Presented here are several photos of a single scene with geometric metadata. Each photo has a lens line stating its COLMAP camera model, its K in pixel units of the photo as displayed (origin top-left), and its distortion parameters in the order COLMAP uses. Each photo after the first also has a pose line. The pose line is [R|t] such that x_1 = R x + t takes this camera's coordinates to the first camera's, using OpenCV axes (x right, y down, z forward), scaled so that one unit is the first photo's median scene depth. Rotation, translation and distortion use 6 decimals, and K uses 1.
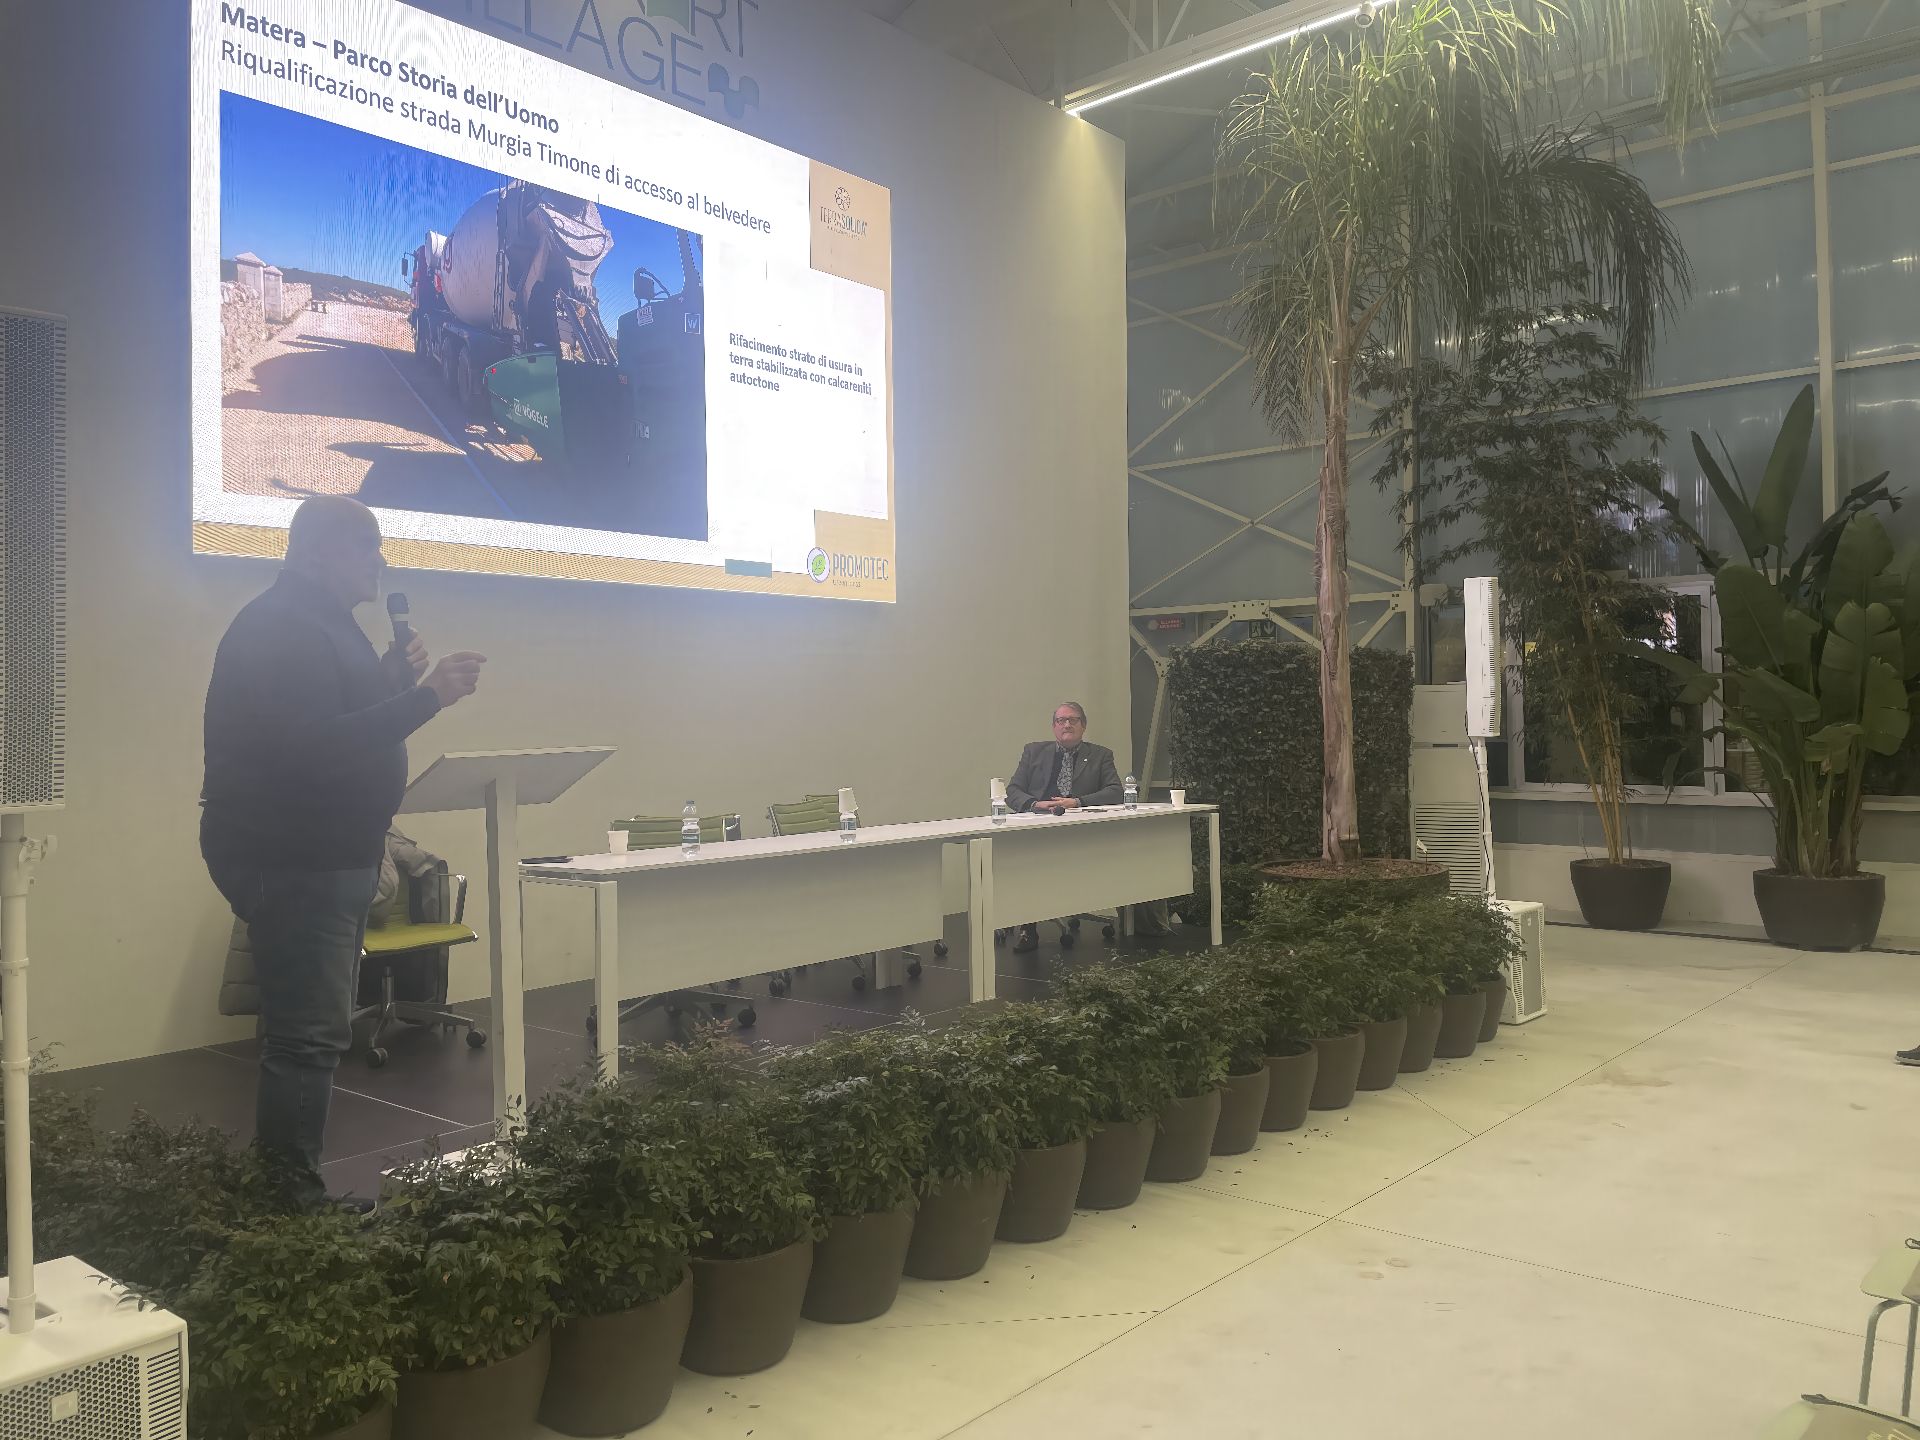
lens RADIAL K [[1423.2, 0, 948.7], [0, 1423.2, 706.1], [0, 0, 1]] dist [0.068852, -0.104408]
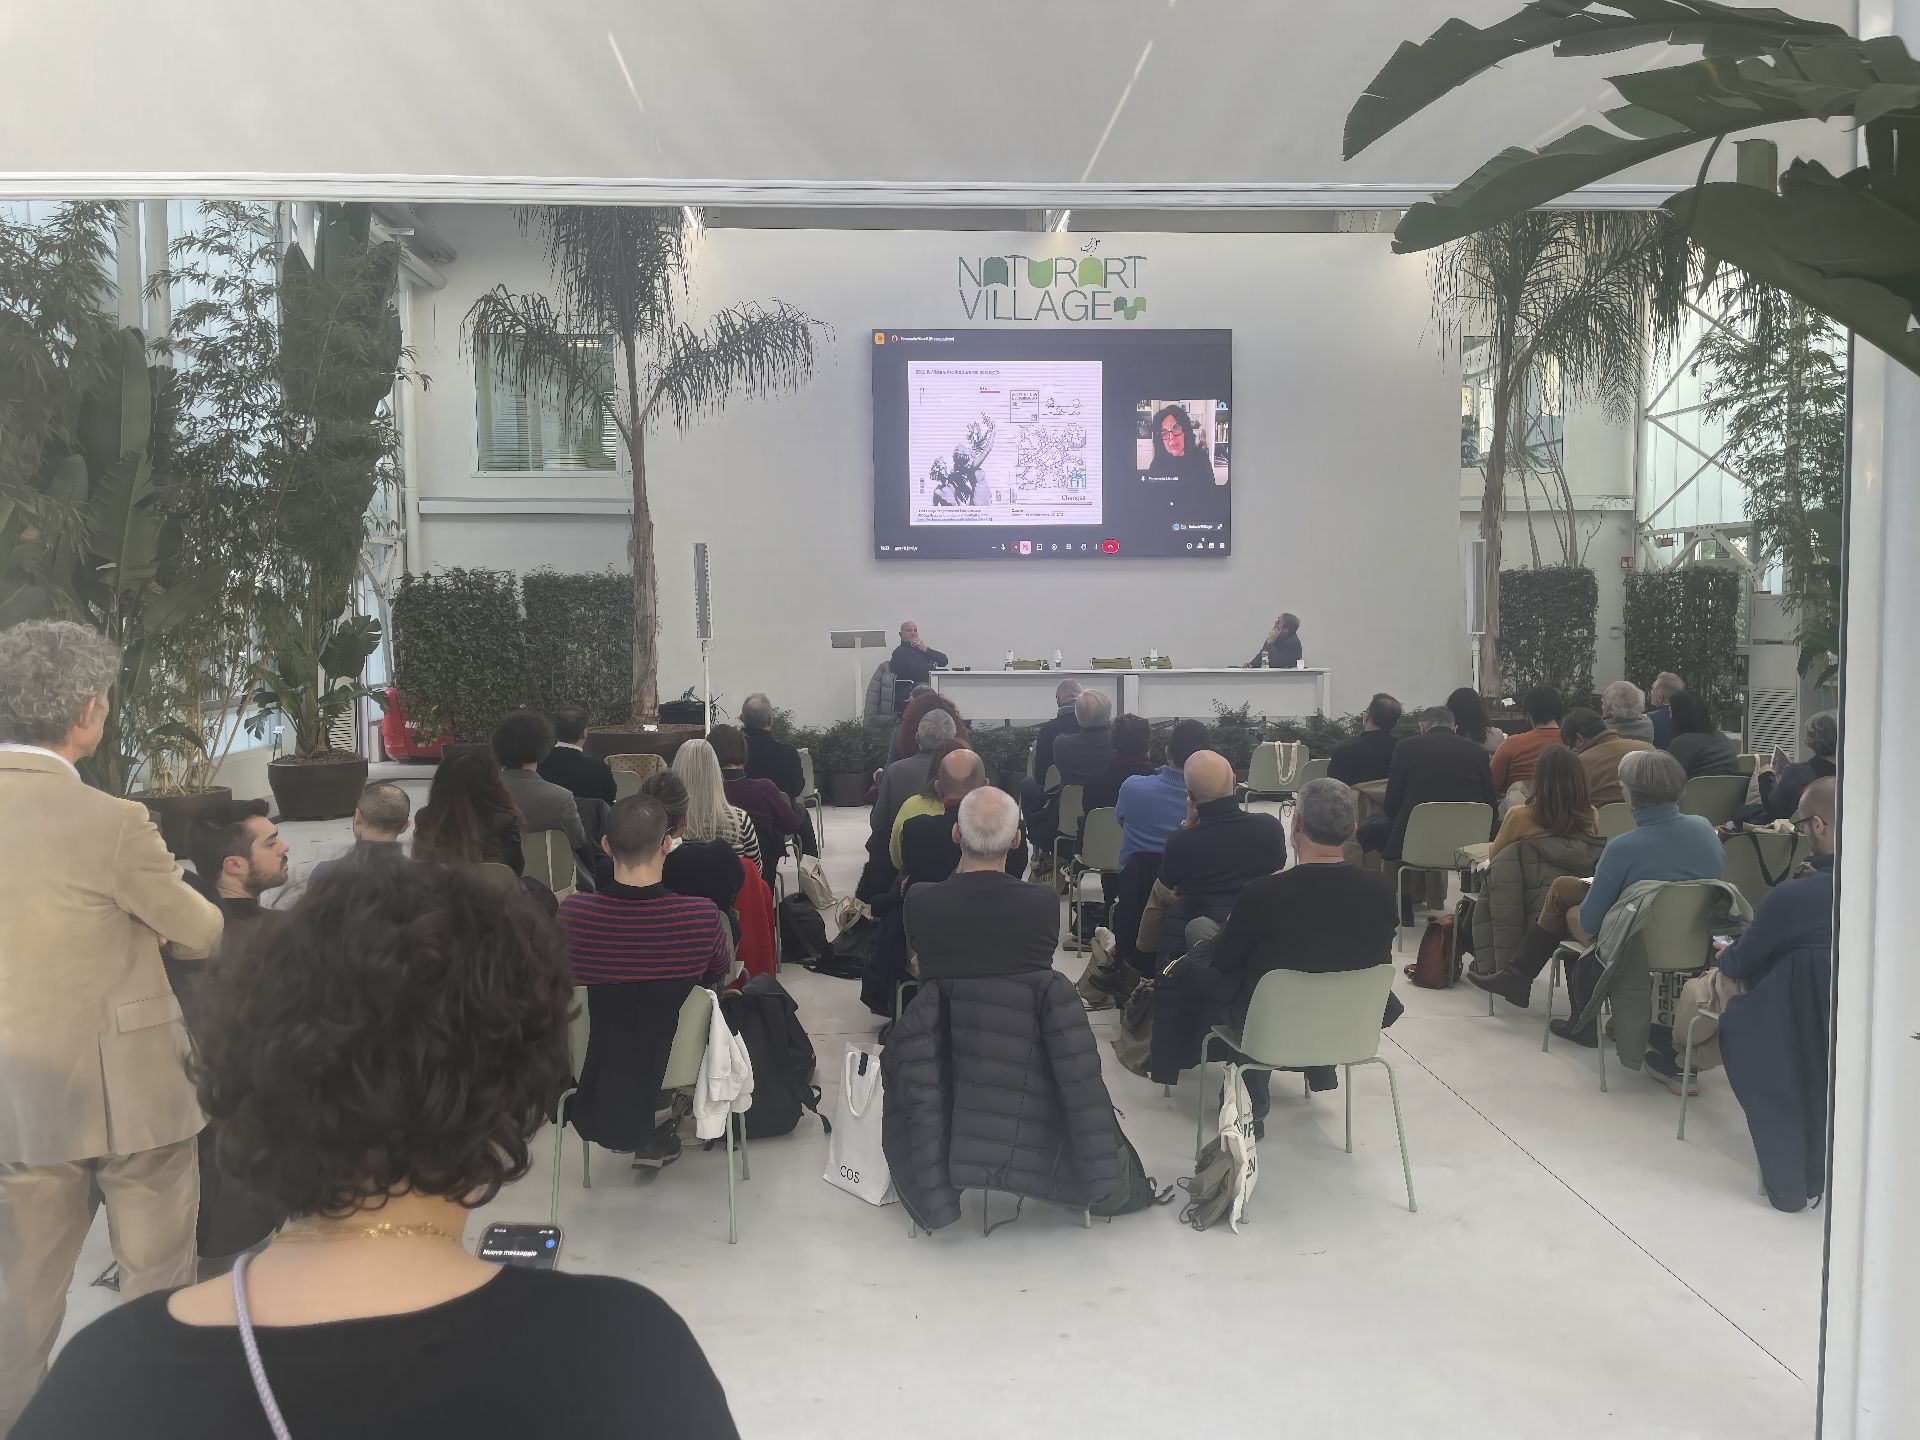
lens RADIAL K [[1439.9, 0, 964.0], [0, 1439.9, 705.9], [0, 0, 1]] dist [0.068770, -0.096876]
pose [[0.709752, 0.055470, -0.702265, 1.370373], [0.002215, 0.996714, 0.080966, -0.040597], [0.704448, -0.059021, 0.707297, -0.762461]]
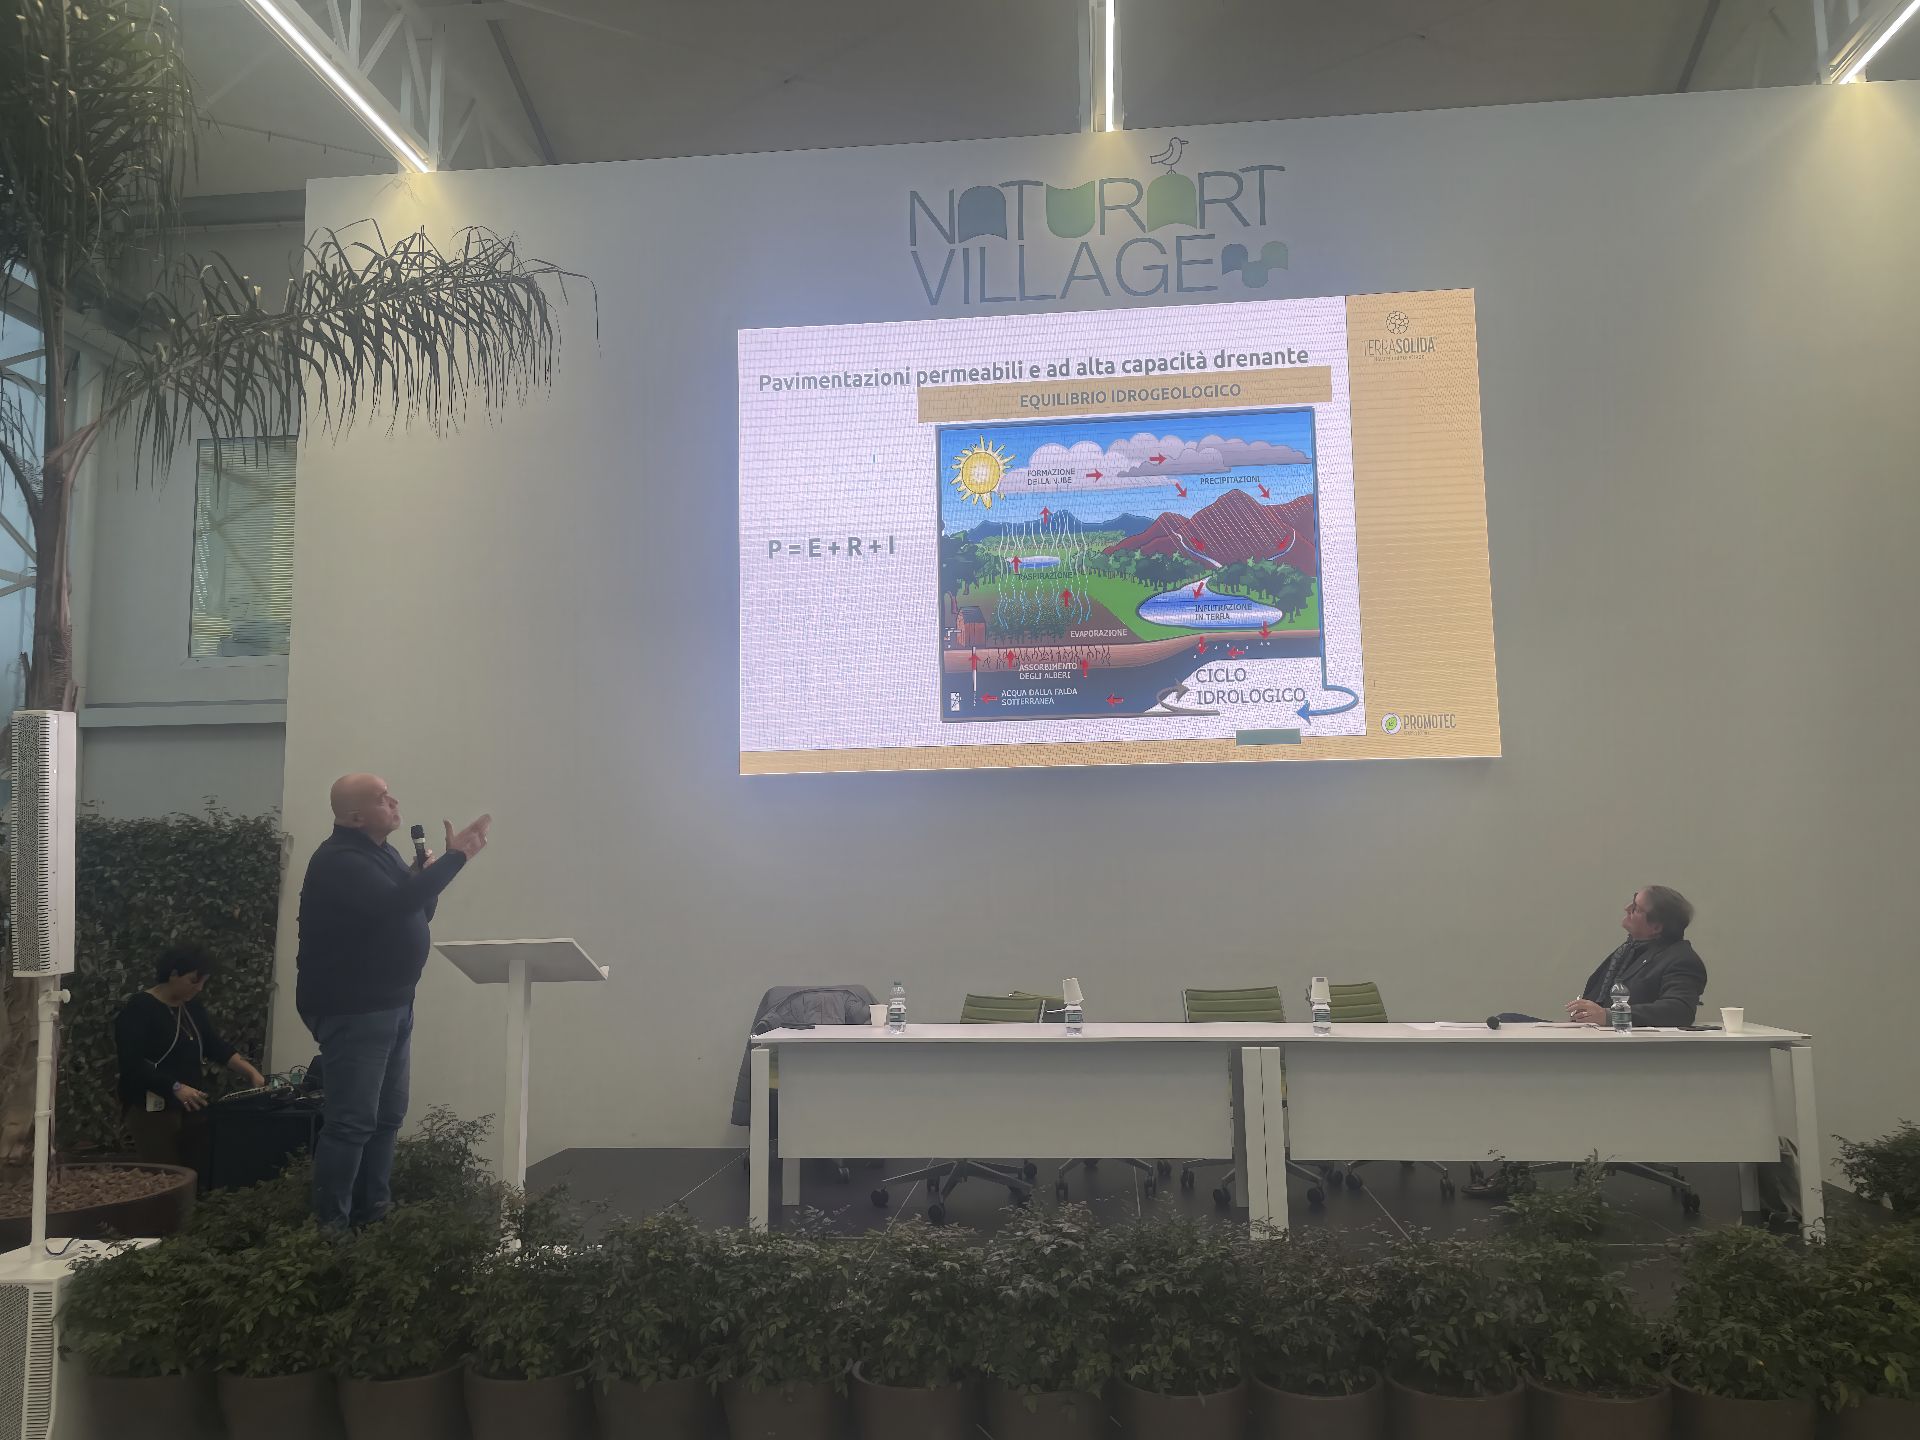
lens RADIAL K [[1439.9, 0, 964.0], [0, 1439.9, 705.9], [0, 0, 1]] dist [0.068770, -0.096876]
pose [[0.589334, -0.091314, -0.802712, 0.613122], [0.013995, 0.994597, -0.102867, -0.024253], [0.807768, 0.049389, 0.587428, 0.310900]]
